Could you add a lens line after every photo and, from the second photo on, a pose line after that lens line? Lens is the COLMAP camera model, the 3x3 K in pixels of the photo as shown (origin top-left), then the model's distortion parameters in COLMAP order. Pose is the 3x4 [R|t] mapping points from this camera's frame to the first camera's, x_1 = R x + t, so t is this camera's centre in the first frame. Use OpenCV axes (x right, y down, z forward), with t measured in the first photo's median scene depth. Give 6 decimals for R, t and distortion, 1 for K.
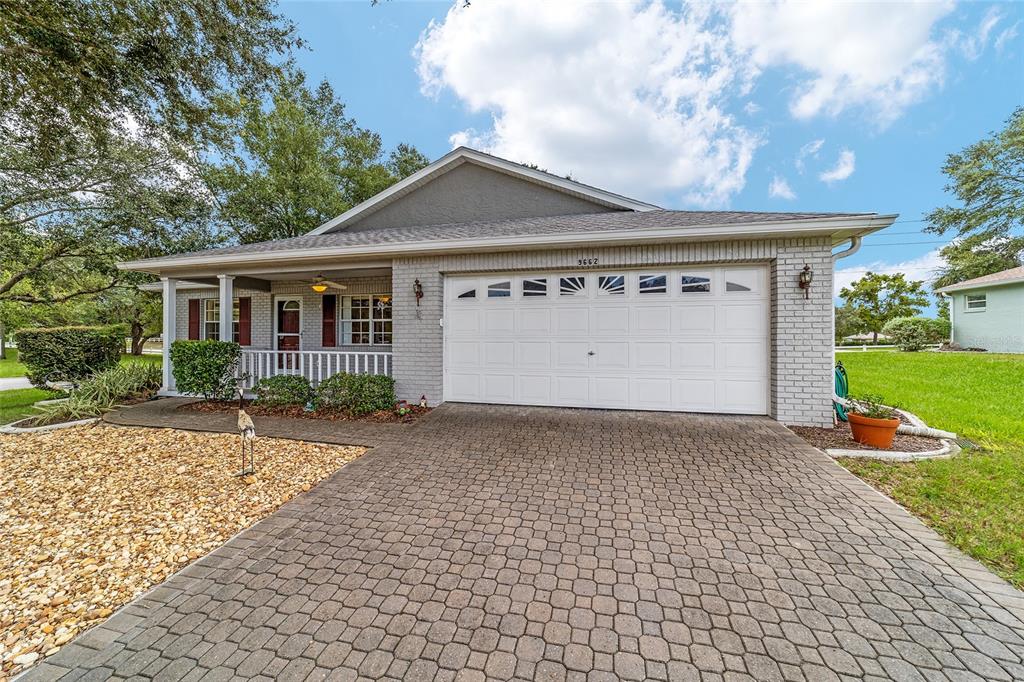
lens RADIAL K [[393.1, 0, 511.3], [0, 393.1, 339.3], [0, 0, 1]] dist [-0.017299, 0.008371]
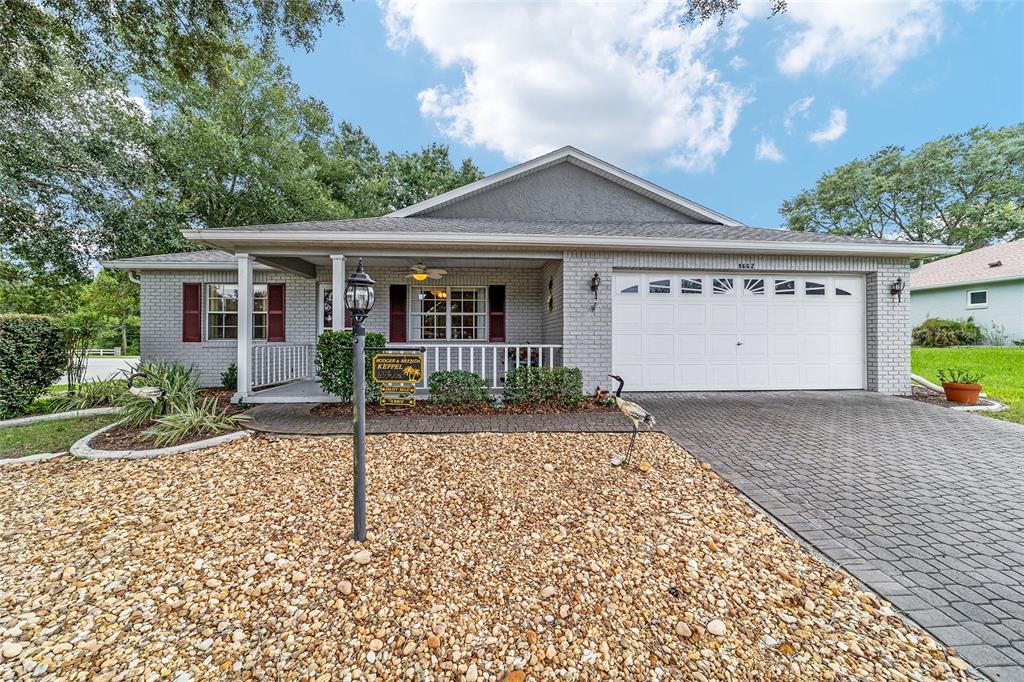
lens RADIAL K [[393.1, 0, 512.4], [0, 393.1, 338.8], [0, 0, 1]] dist [-0.017299, 0.008371]
pose [[0.949420, -0.000284, 0.314010, -0.710752], [0.001964, 0.999985, -0.005033, 0.021952], [-0.314004, 0.005395, 0.949406, 0.089337]]
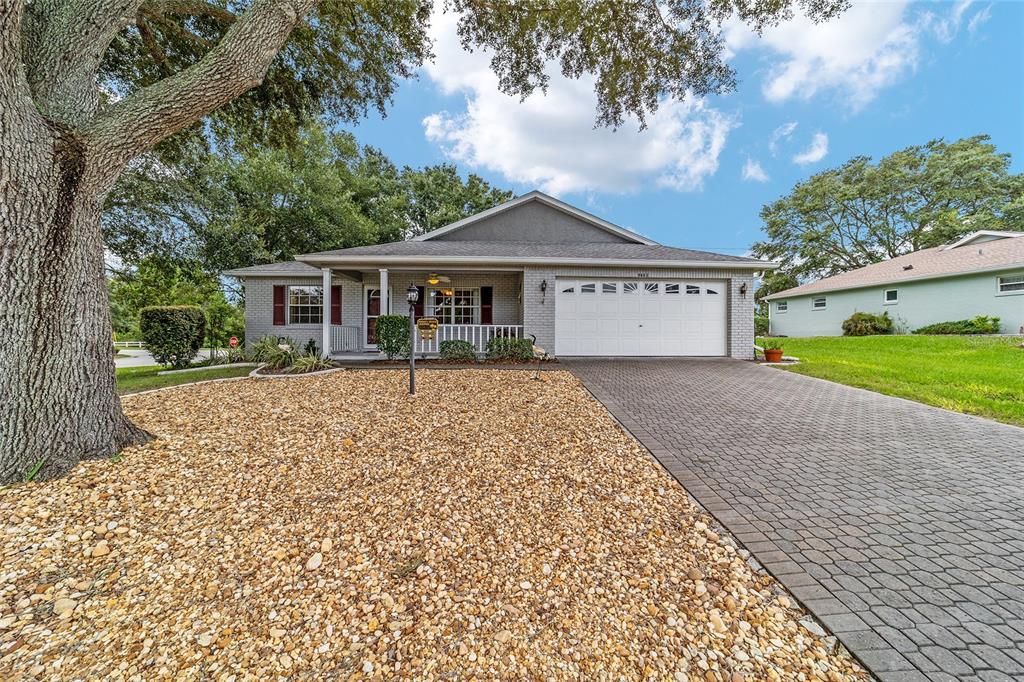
lens RADIAL K [[393.1, 0, 512.5], [0, 393.1, 340.9], [0, 0, 1]] dist [-0.017299, 0.008371]
pose [[0.956552, -0.001122, 0.291559, -0.778026], [-0.001224, 0.999968, 0.007864, 0.080666], [-0.291559, -0.007879, 0.956520, -0.485401]]
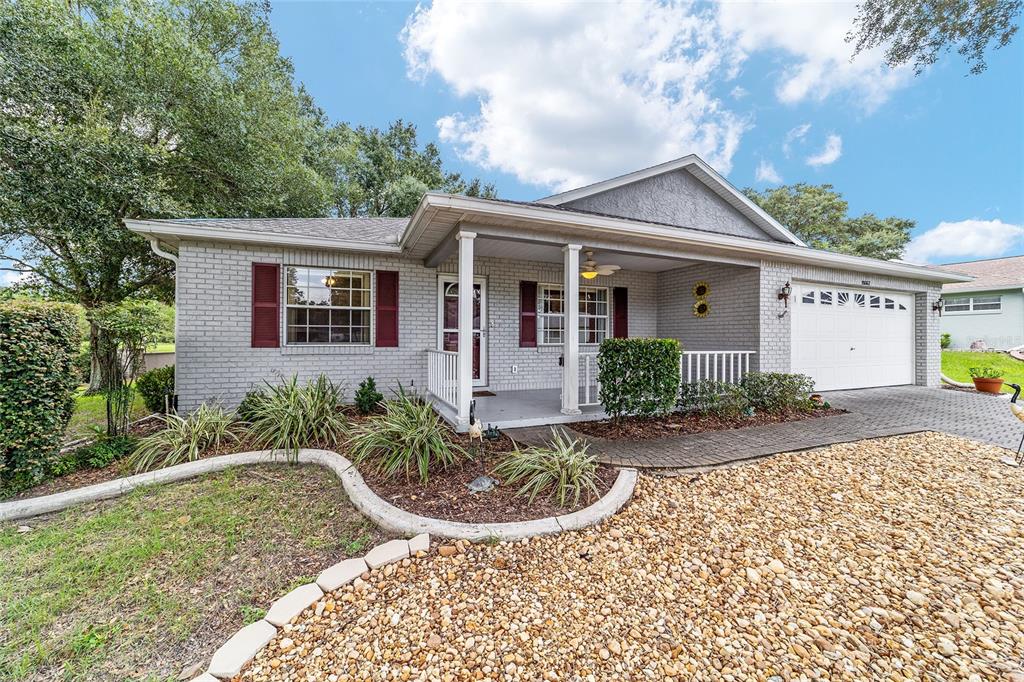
lens RADIAL K [[393.1, 0, 511.9], [0, 393.1, 337.1], [0, 0, 1]] dist [-0.017299, 0.008371]
pose [[0.795571, 0.006018, 0.605830, -1.379340], [-0.001990, 0.999971, -0.007321, 0.005910], [-0.605857, 0.004618, 0.795560, 0.560412]]
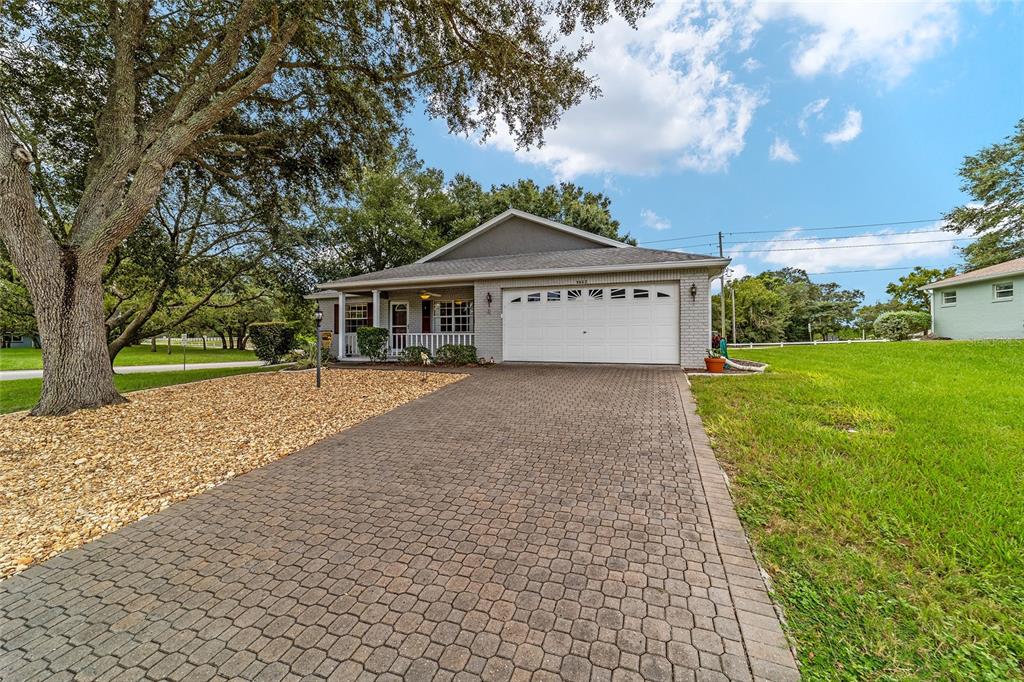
lens RADIAL K [[393.1, 0, 510.8], [0, 393.1, 342.2], [0, 0, 1]] dist [-0.017299, 0.008371]
pose [[0.993946, -0.002094, -0.109848, 0.055976], [0.002912, 0.999969, 0.007291, 0.059471], [0.109829, -0.007567, 0.993922, -0.733113]]
